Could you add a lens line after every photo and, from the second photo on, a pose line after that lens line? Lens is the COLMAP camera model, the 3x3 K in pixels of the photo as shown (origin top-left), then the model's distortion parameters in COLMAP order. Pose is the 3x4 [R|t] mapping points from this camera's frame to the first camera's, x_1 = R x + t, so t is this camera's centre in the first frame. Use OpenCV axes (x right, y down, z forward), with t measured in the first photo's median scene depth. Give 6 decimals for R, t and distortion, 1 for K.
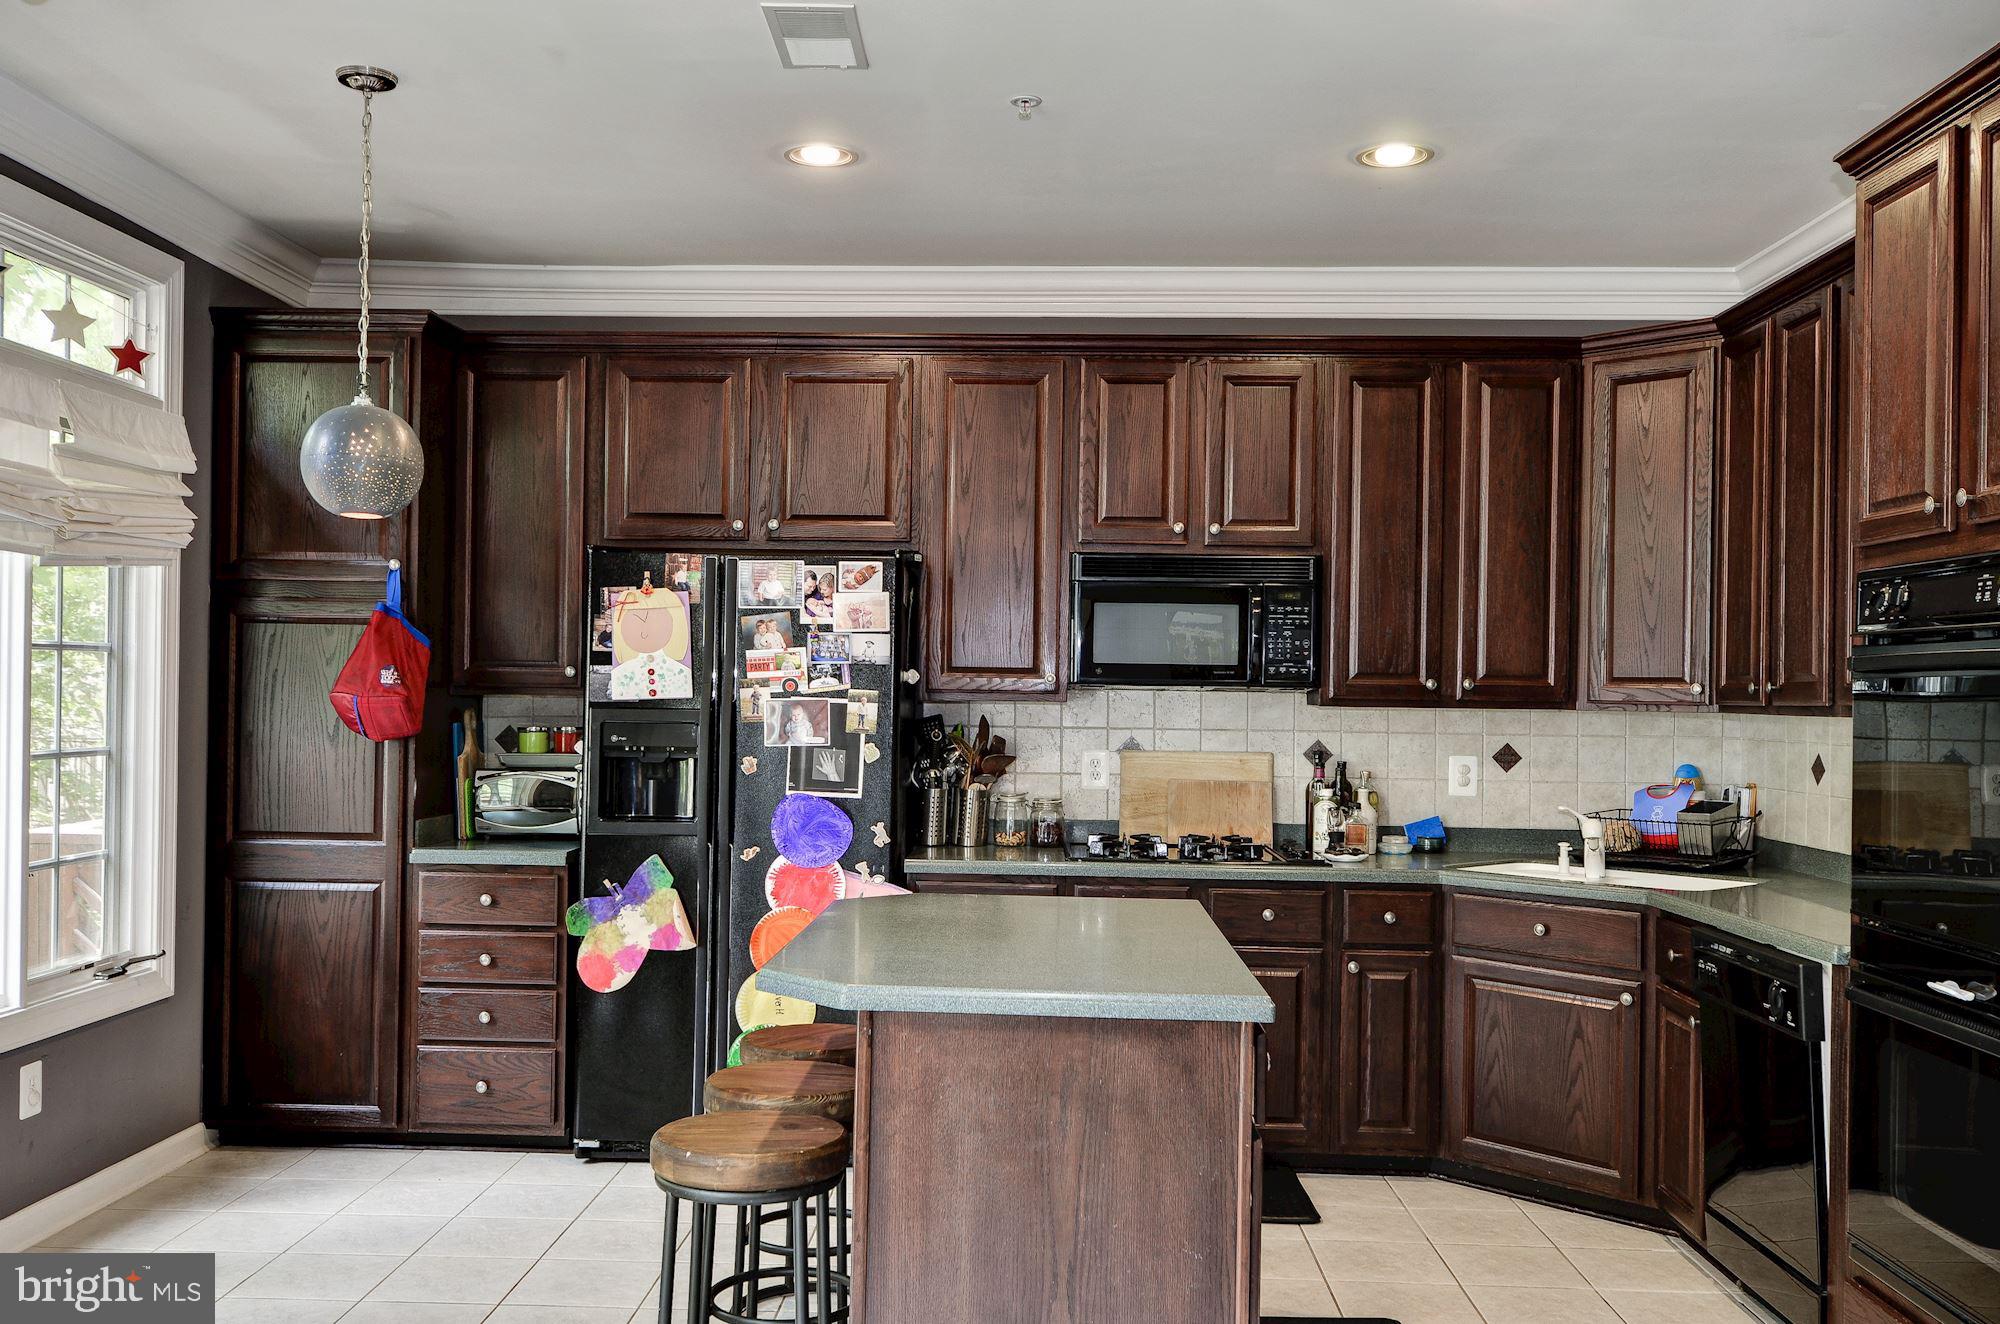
lens RADIAL K [[1795.9, 0, 1000.0], [0, 1795.9, 662.0], [0, 0, 1]] dist [0.043770, -0.005157]
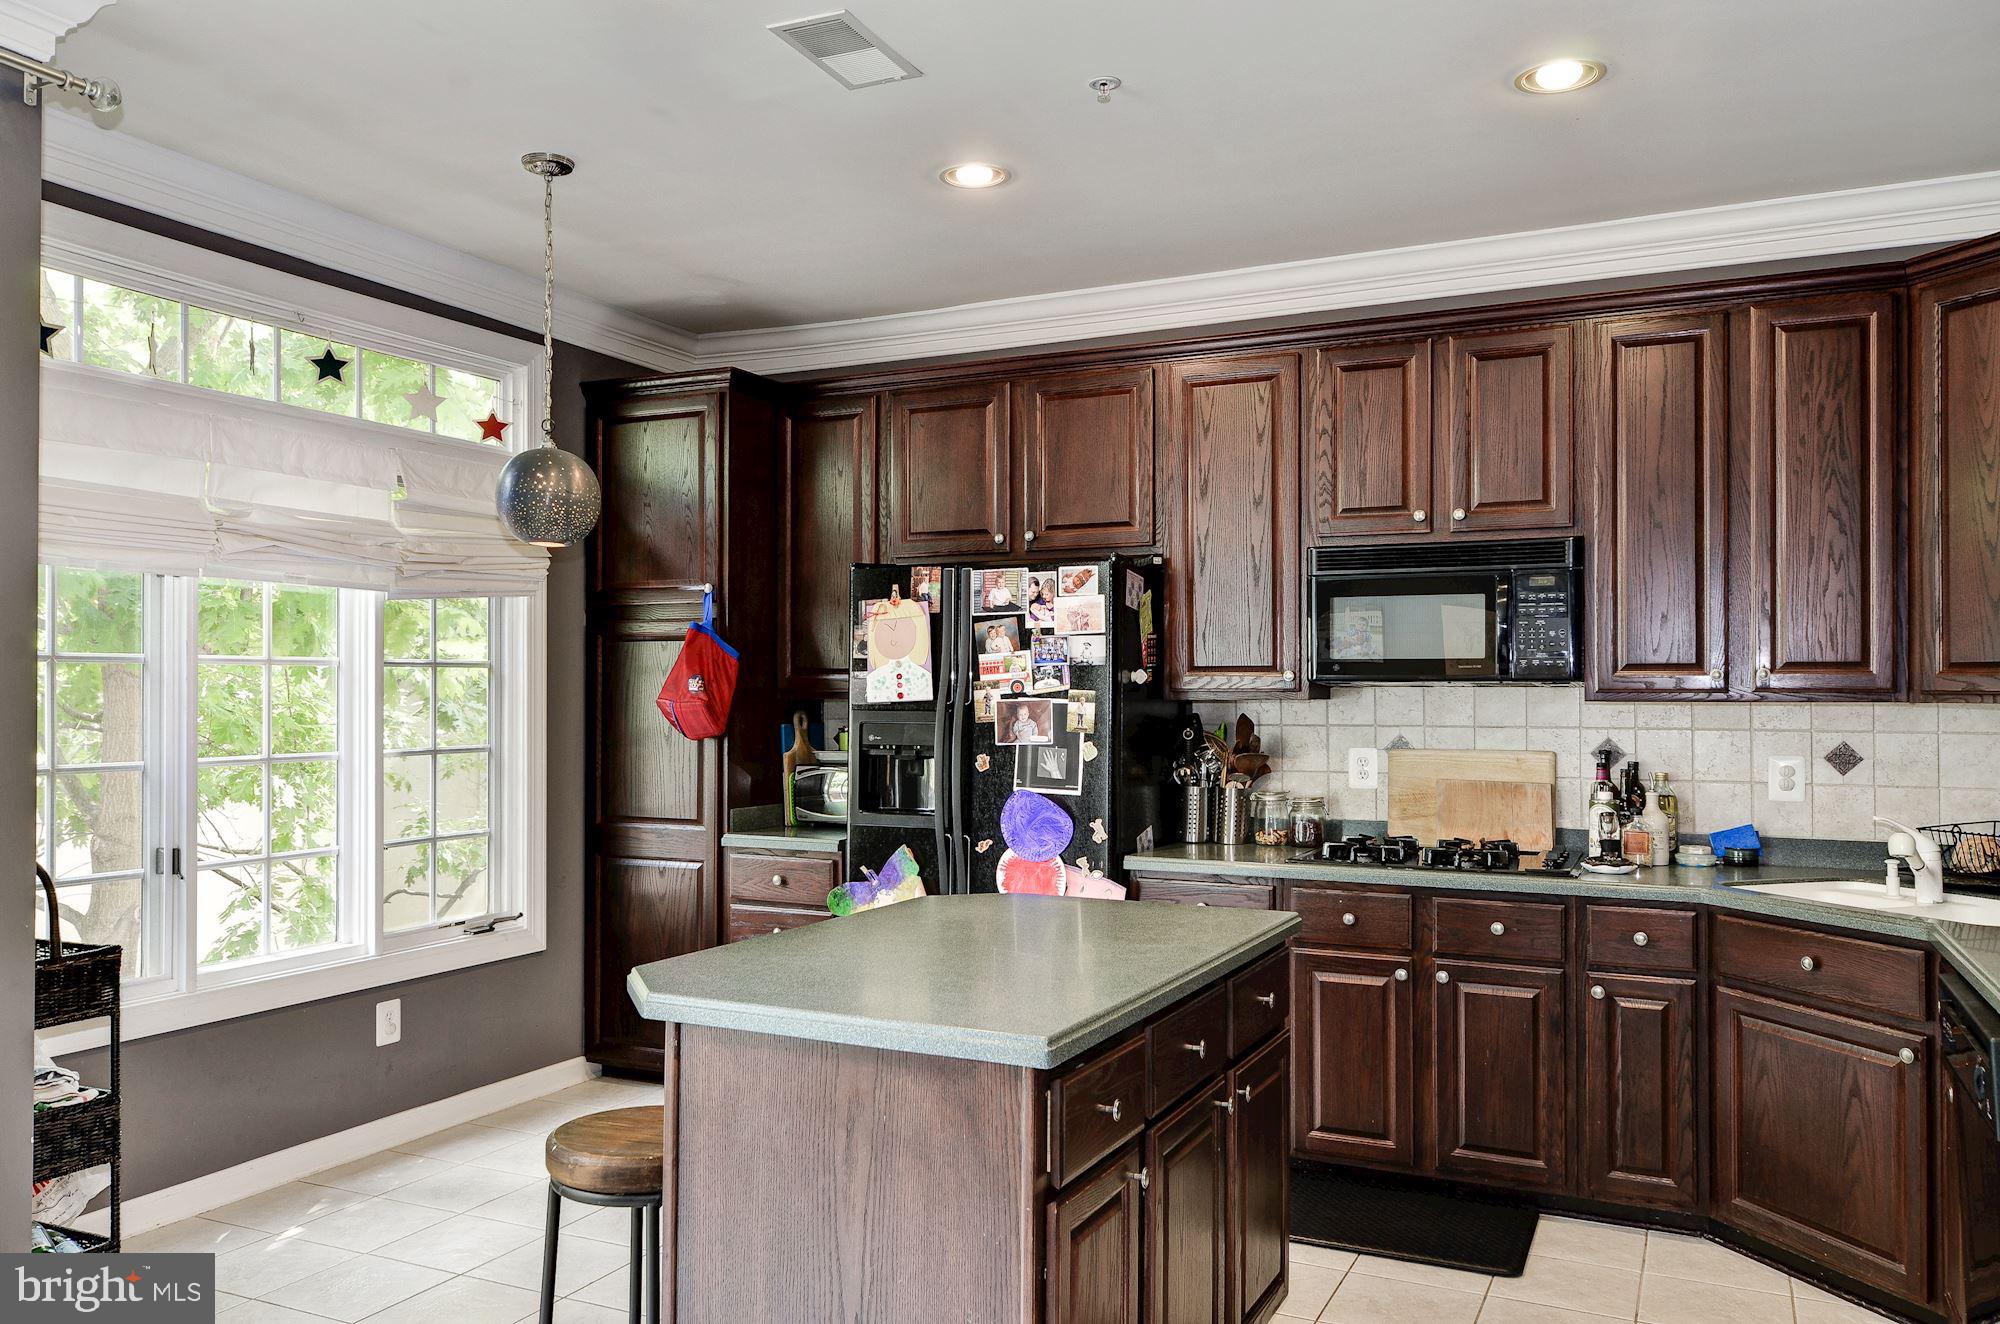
lens RADIAL K [[1533.1, 0, 999.4], [0, 1533.1, 659.2], [0, 0, 1]] dist [0.033920, -0.000463]
pose [[0.914407, -0.022398, -0.404175, 0.236322], [0.019448, 0.999746, -0.011404, 0.006818], [0.404328, 0.002567, 0.914610, 0.174839]]
